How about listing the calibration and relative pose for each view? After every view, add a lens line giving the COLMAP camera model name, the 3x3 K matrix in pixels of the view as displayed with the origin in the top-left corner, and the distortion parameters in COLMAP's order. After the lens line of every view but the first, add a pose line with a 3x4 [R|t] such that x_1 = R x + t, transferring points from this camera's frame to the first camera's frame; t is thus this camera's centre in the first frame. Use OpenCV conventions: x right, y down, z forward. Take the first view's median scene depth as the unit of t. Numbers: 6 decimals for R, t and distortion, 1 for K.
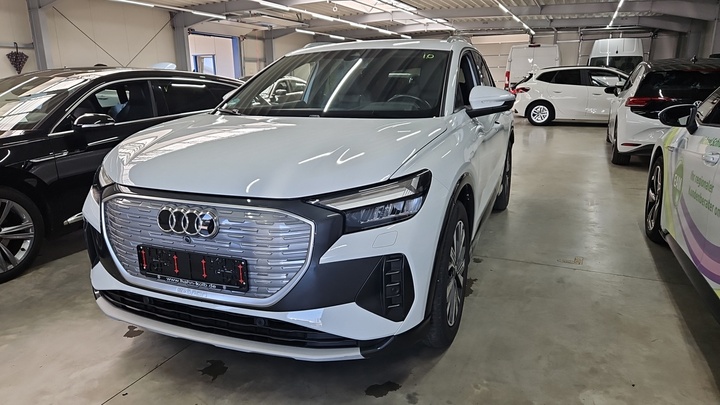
lens RADIAL K [[481.8, 0, 360.0], [0, 481.8, 202.5], [0, 0, 1]] dist [0.003604, -0.003333]
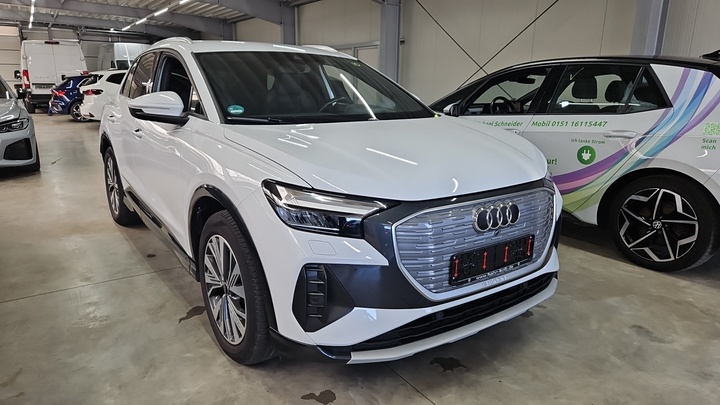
lens RADIAL K [[481.8, 0, 360.0], [0, 481.8, 202.5], [0, 0, 1]] dist [0.003604, -0.003333]
pose [[0.538402, -0.179022, 0.823453, -1.290297], [0.182583, 0.978744, 0.093403, -0.136602], [-0.822670, 0.100060, 0.559644, 0.579858]]
